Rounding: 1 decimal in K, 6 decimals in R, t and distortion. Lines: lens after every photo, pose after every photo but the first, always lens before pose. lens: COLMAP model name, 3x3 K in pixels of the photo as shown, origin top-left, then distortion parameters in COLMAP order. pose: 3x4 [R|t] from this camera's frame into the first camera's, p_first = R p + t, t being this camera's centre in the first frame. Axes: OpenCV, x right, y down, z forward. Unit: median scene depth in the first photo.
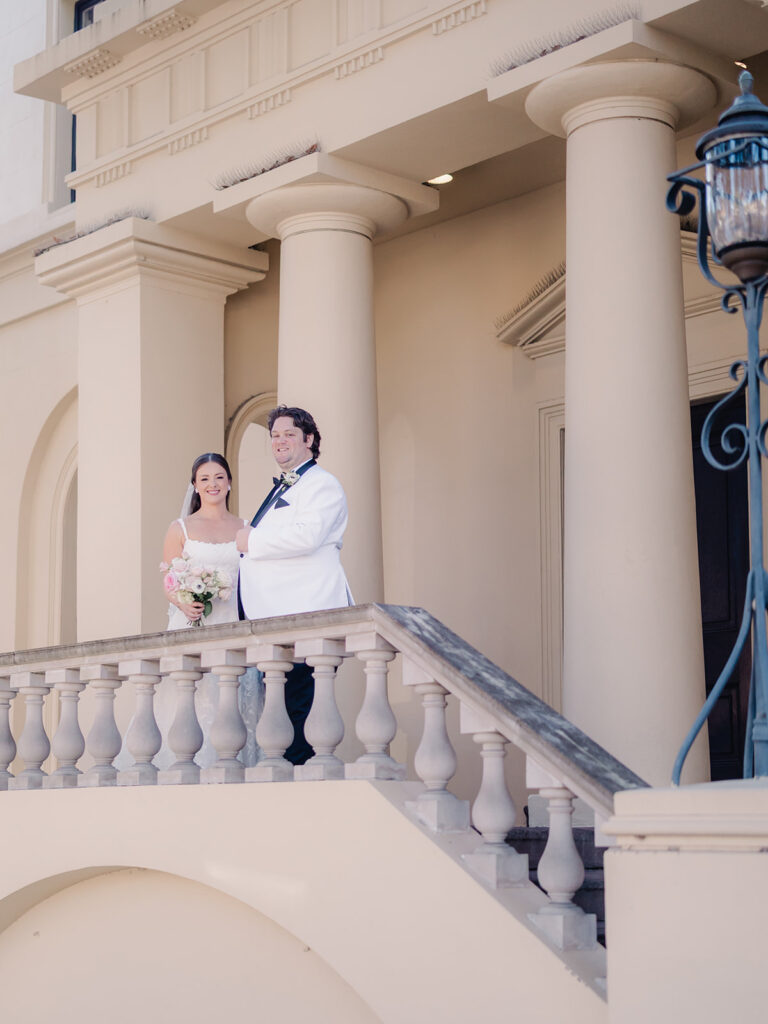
lens RADIAL K [[1545.7, 0, 384.0], [0, 1545.7, 512.0], [0, 0, 1]] dist [-0.011488, 0.088713]
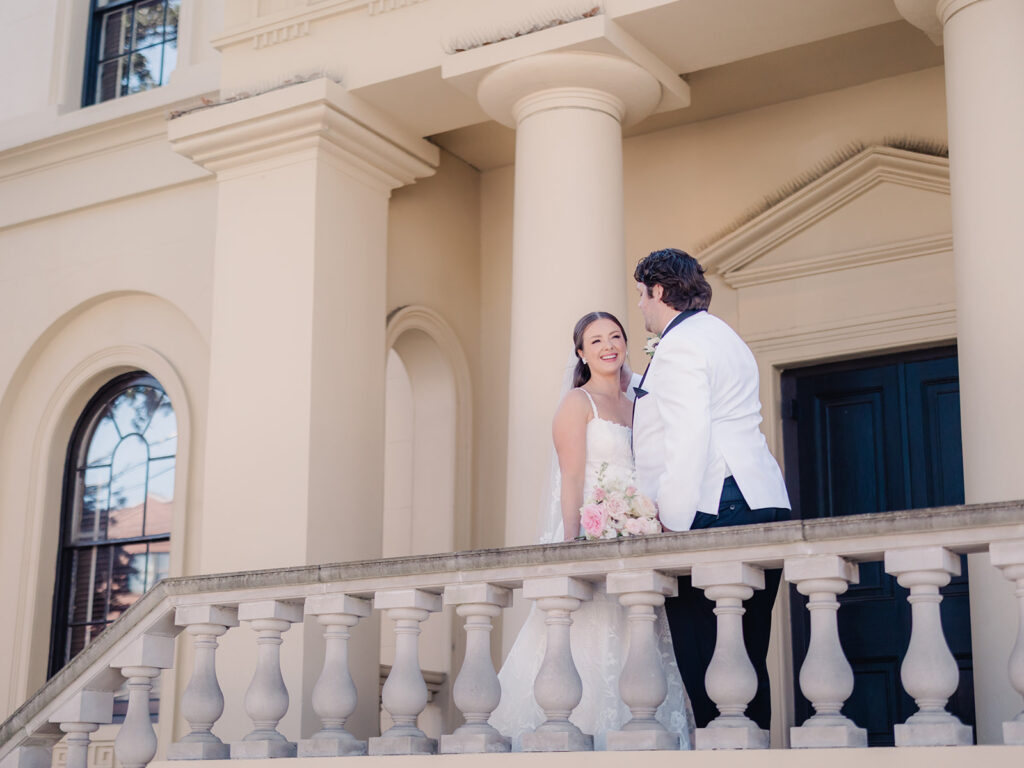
lens RADIAL K [[1445.6, 0, 489.8], [0, 1445.6, 385.8], [0, 0, 1]] dist [0.003618, 0.023335]
pose [[0.969579, 0.077665, 0.232130, -0.246961], [-0.057057, 0.993915, -0.094219, 0.048750], [-0.238035, 0.078109, 0.968111, 0.216768]]
